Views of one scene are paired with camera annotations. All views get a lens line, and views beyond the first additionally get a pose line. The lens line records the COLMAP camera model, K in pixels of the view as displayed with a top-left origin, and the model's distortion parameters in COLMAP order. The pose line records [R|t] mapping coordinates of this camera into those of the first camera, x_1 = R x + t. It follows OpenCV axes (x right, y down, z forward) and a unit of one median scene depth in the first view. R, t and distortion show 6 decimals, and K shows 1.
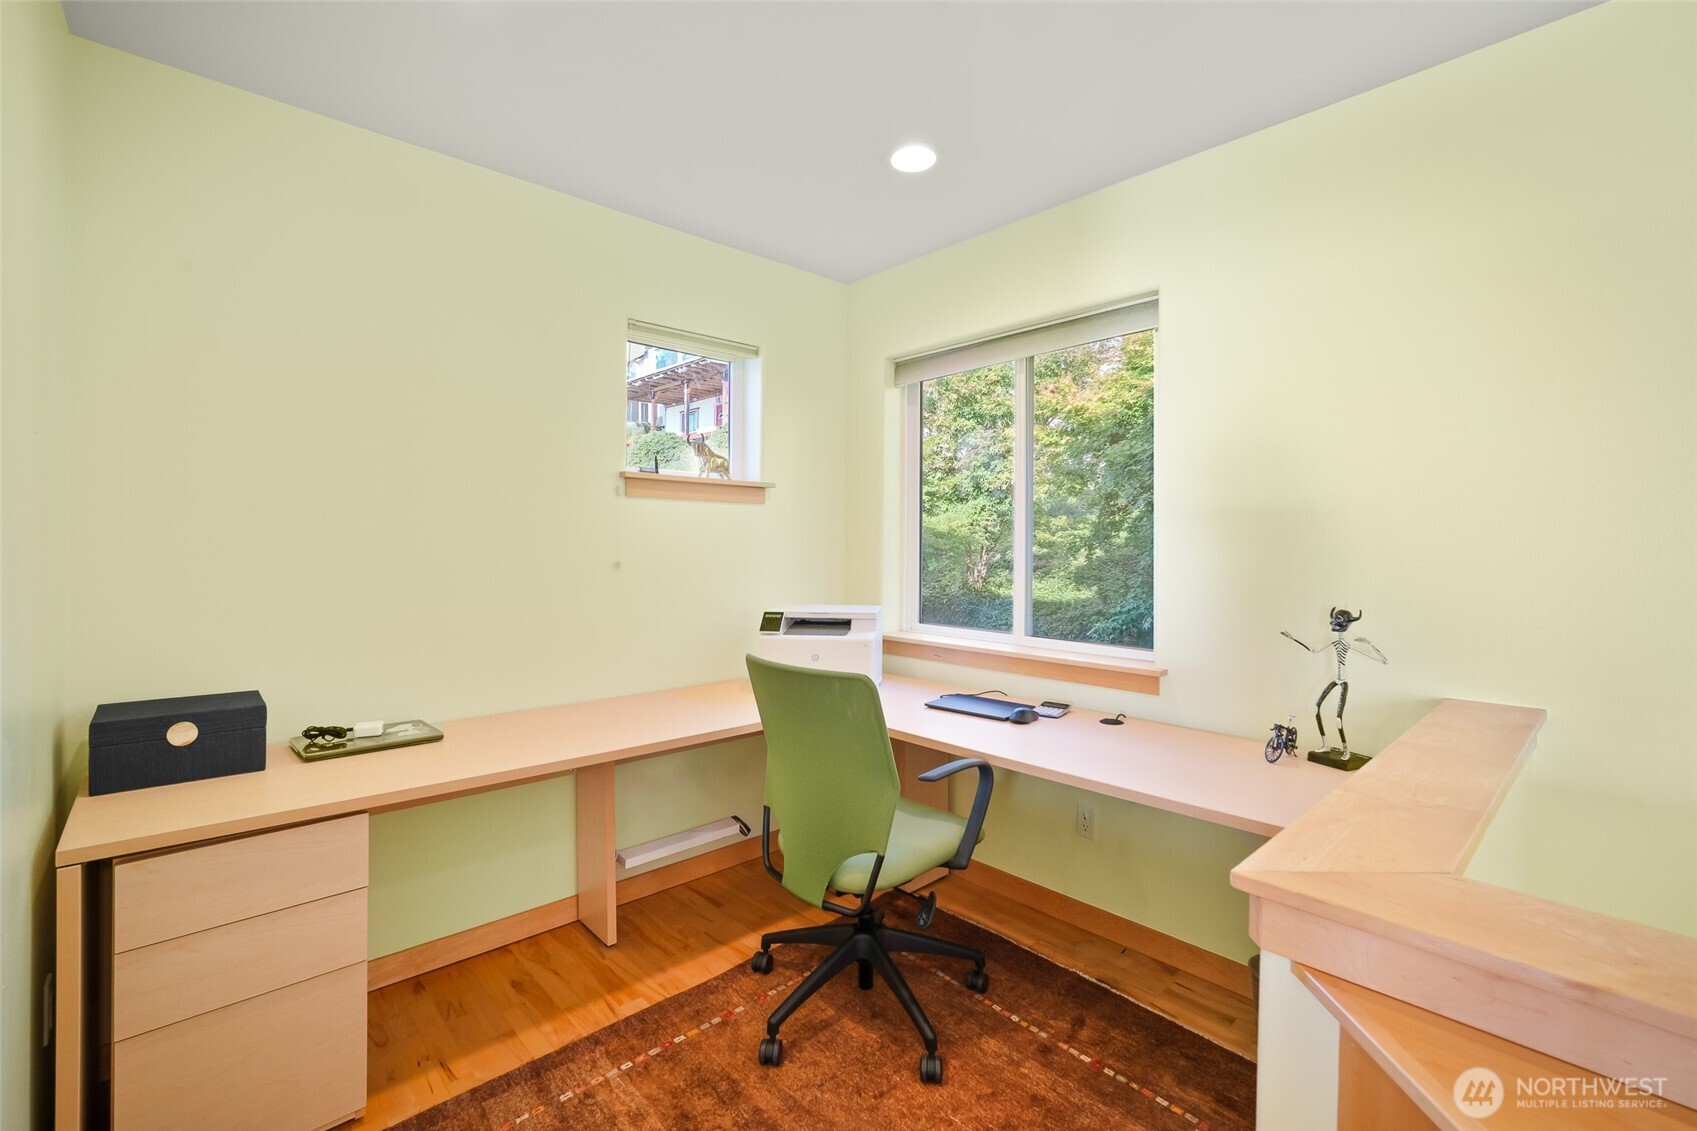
lens RADIAL K [[744.5, 0, 843.0], [0, 744.5, 555.6], [0, 0, 1]] dist [-0.000574, 0.000137]
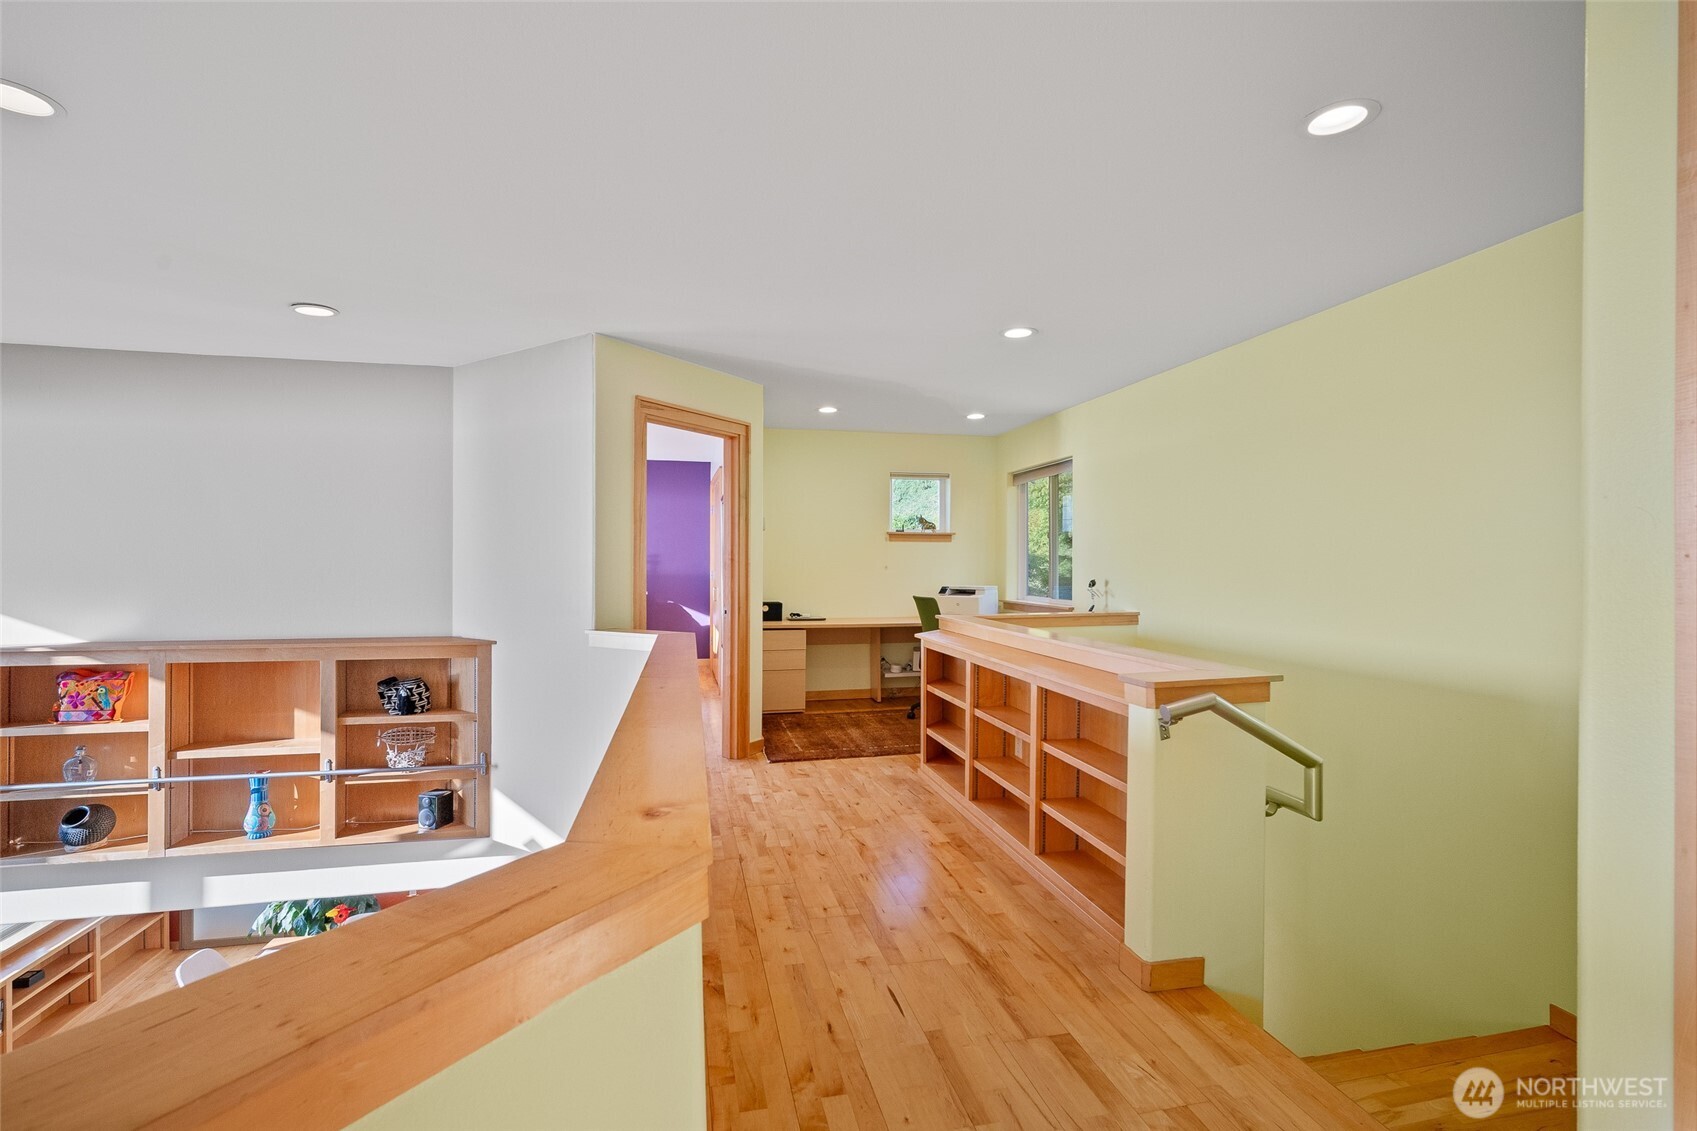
lens RADIAL K [[744.5, 0, 849.2], [0, 744.5, 567.7], [0, 0, 1]] dist [-0.000574, 0.000137]
pose [[0.864854, -0.004098, -0.502006, 0.863336], [-0.000442, 0.999960, -0.008924, 0.035223], [0.502023, 0.007940, 0.864818, -1.283049]]
